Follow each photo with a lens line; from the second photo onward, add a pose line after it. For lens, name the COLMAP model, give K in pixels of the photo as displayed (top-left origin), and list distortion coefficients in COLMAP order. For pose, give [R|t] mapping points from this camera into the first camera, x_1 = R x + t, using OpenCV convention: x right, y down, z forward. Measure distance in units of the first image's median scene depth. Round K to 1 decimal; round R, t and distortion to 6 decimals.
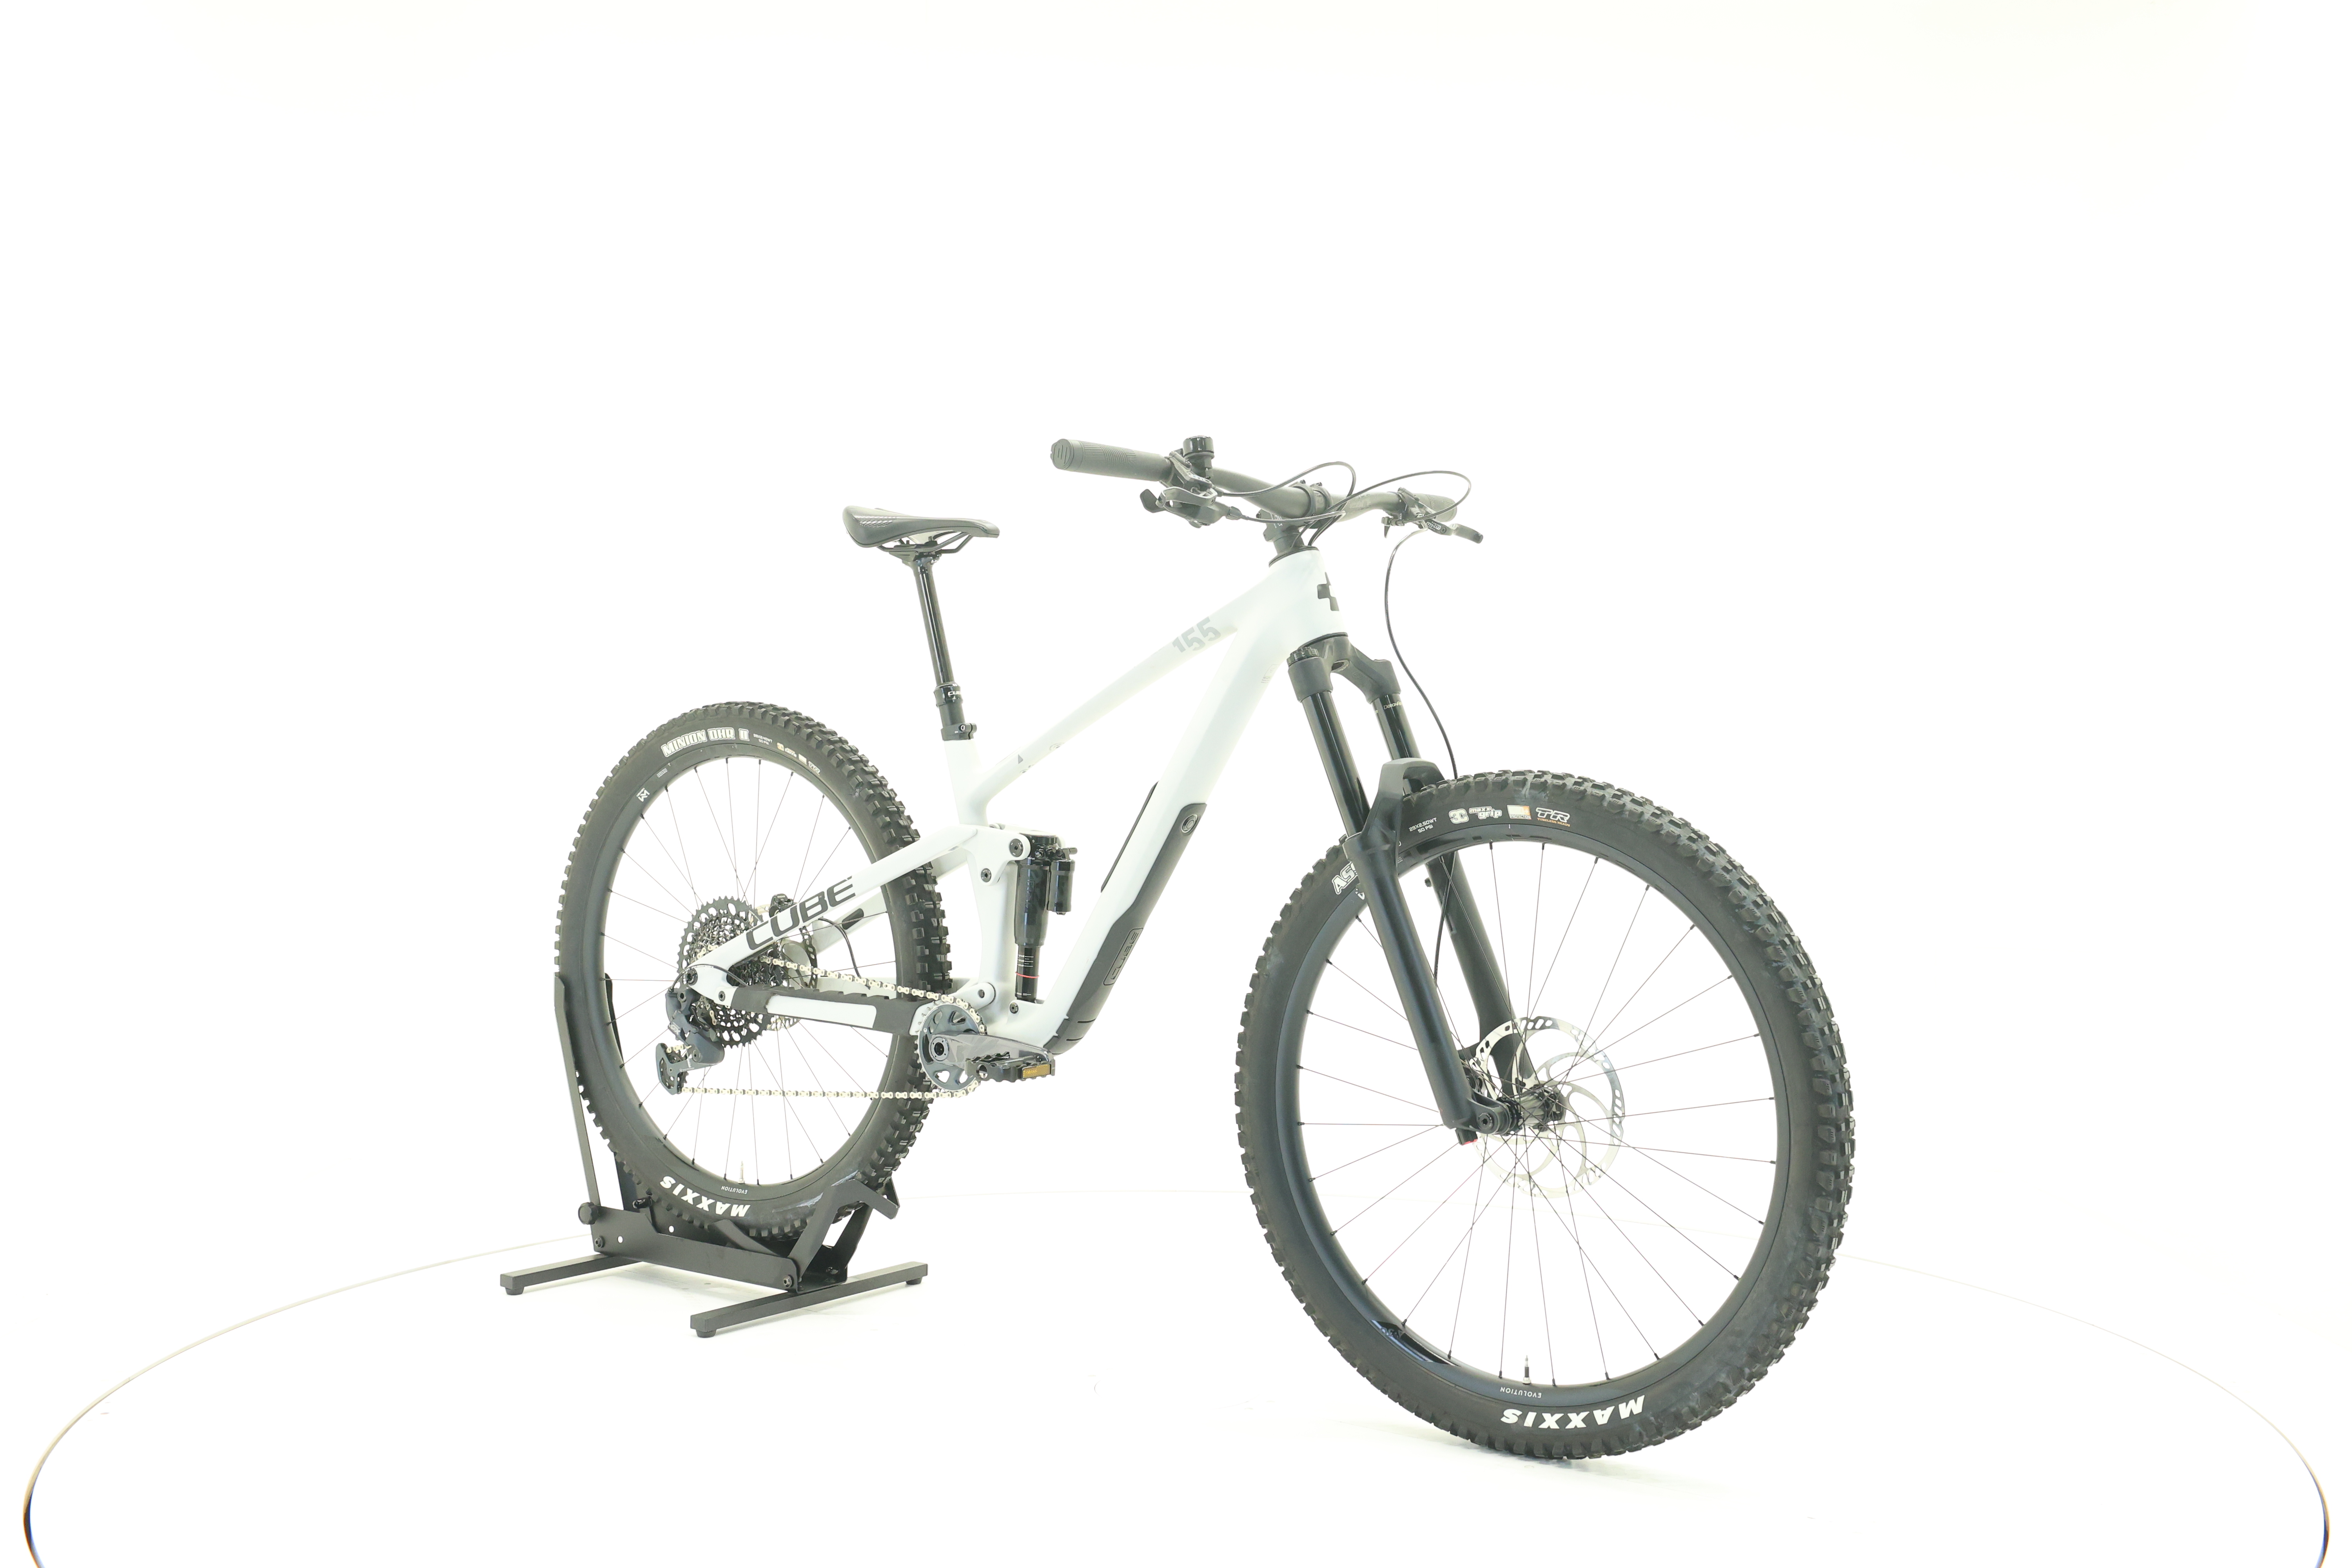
lens RADIAL K [[2492.1, 0, 1177.2], [0, 2492.1, 781.2], [0, 0, 1]] dist [0.000552, 0.000000]
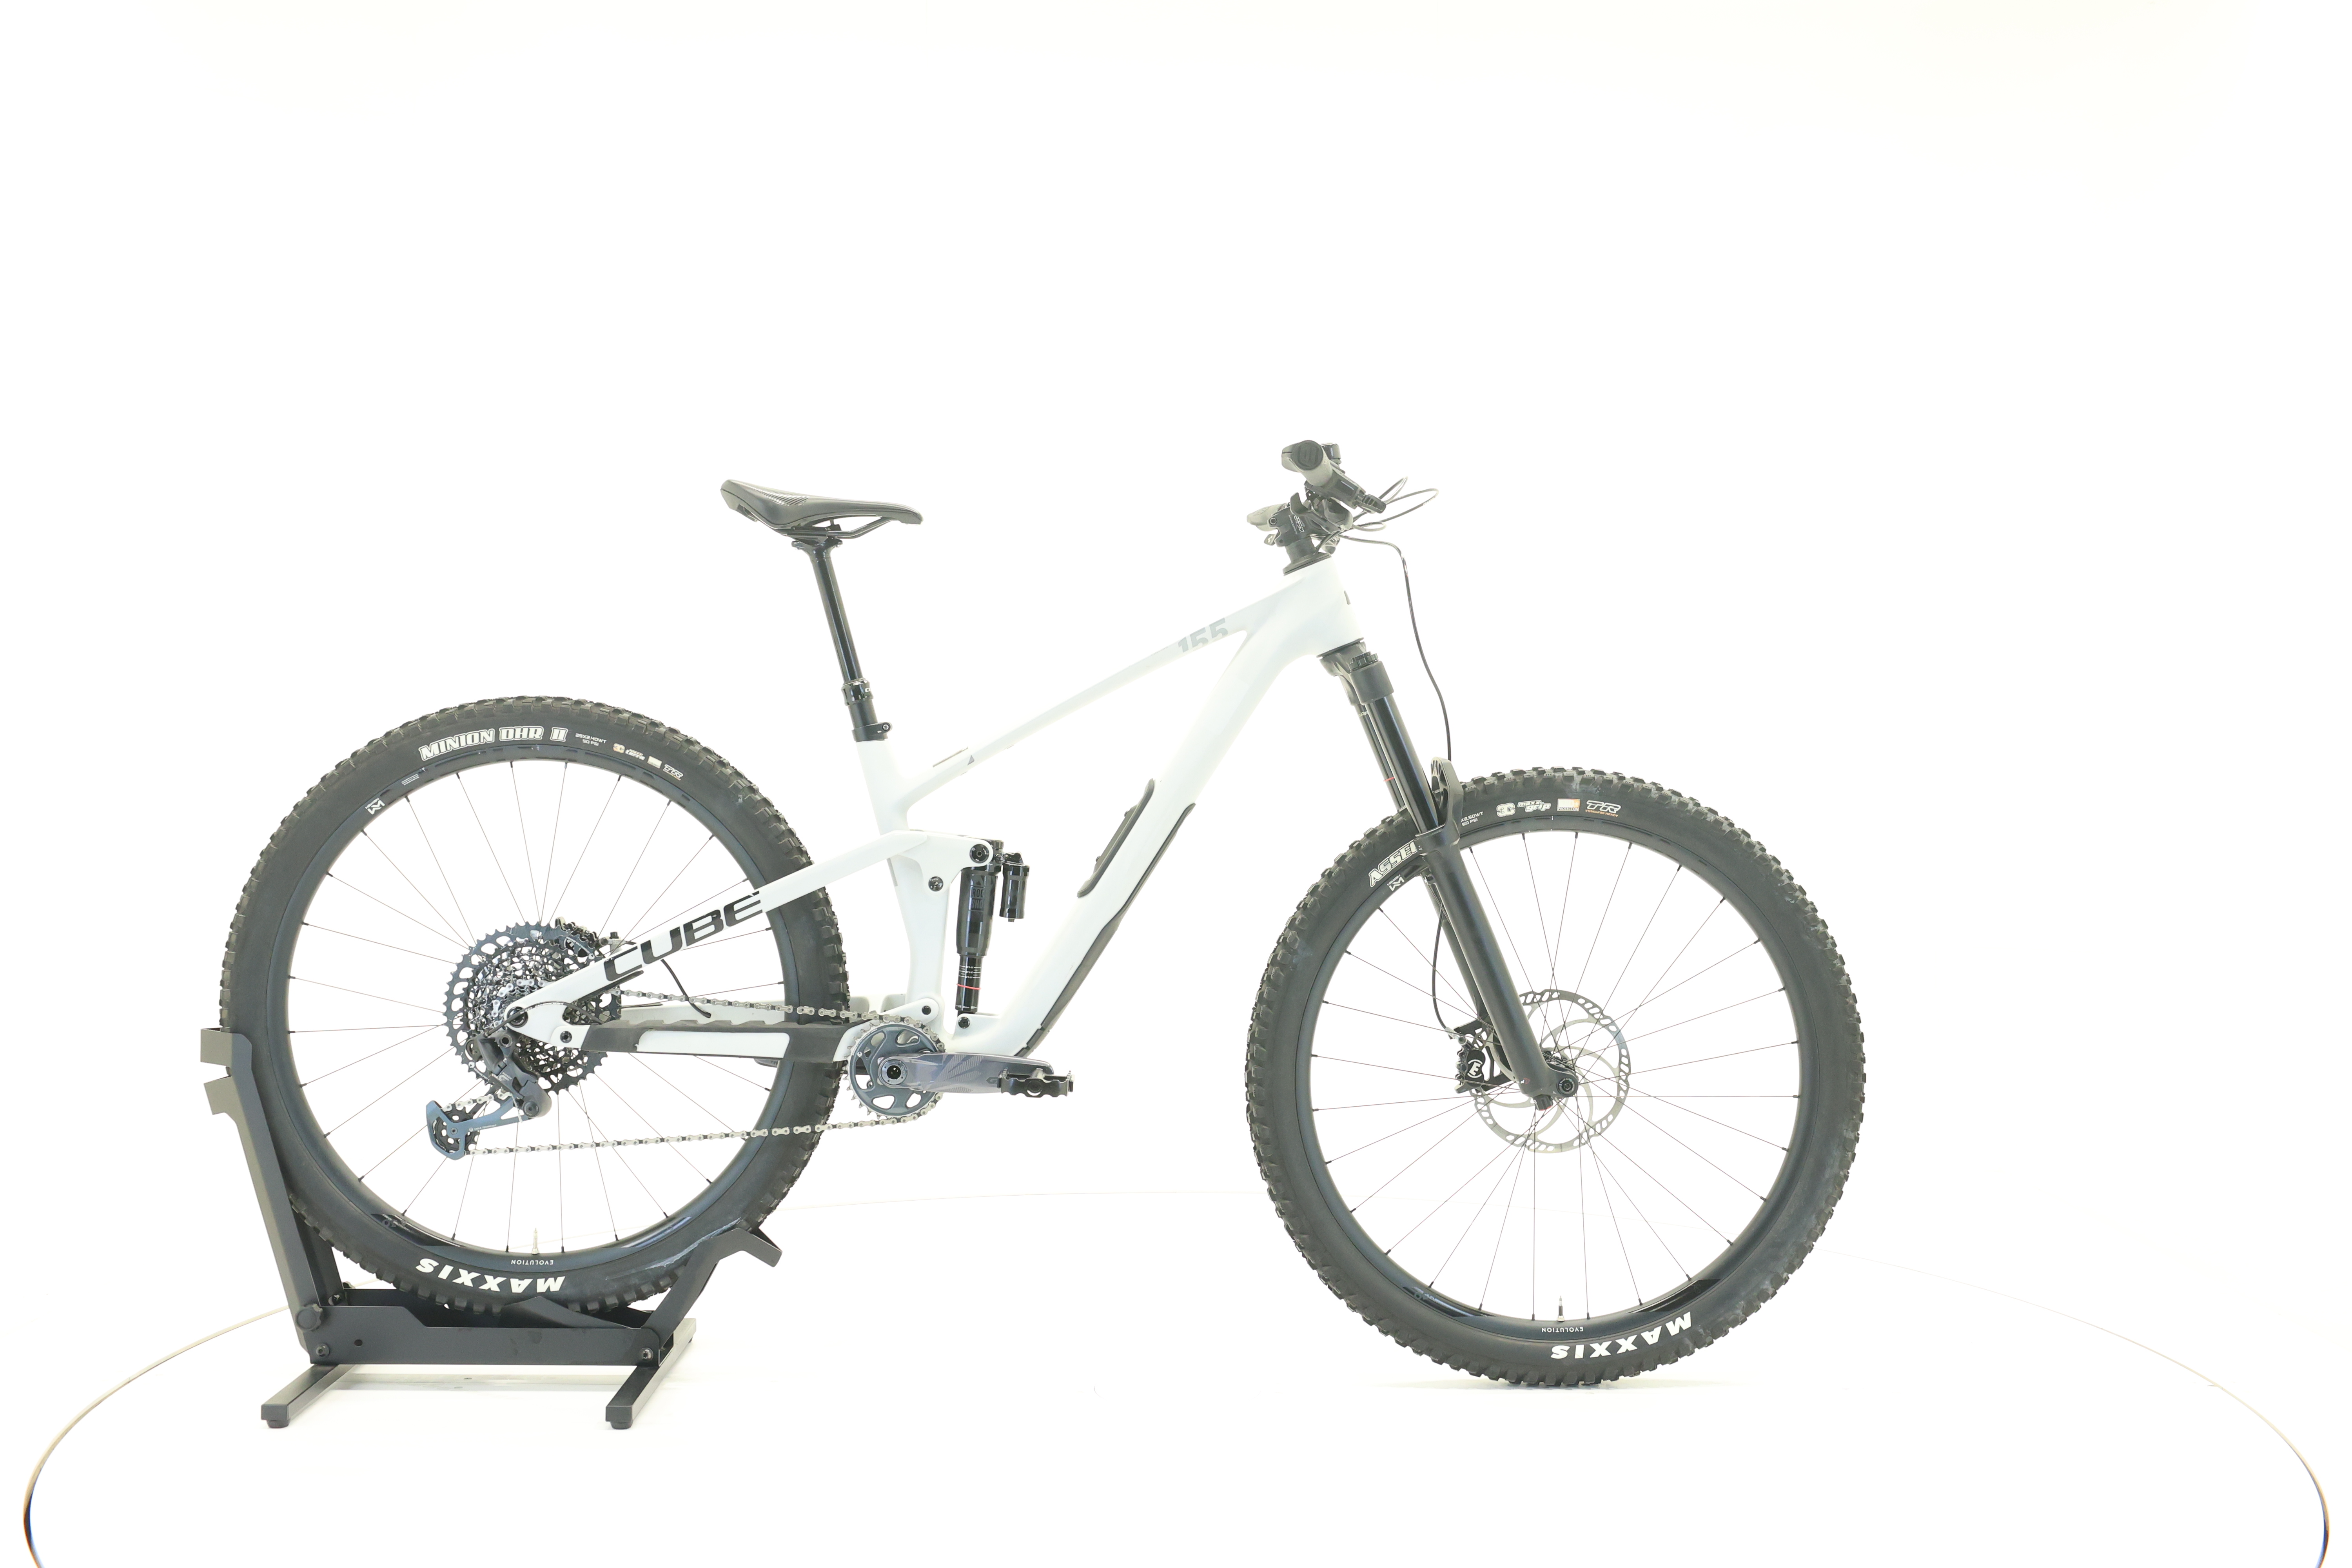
lens RADIAL K [[2492.1, 0, 1176.3], [0, 2492.1, 786.8], [0, 0, 1]] dist [0.000552, 0.000000]
pose [[0.788324, -0.014626, 0.615087, -0.585227], [0.010775, 0.999892, 0.009966, -0.007314], [-0.615167, -0.001228, 0.788396, 0.203097]]
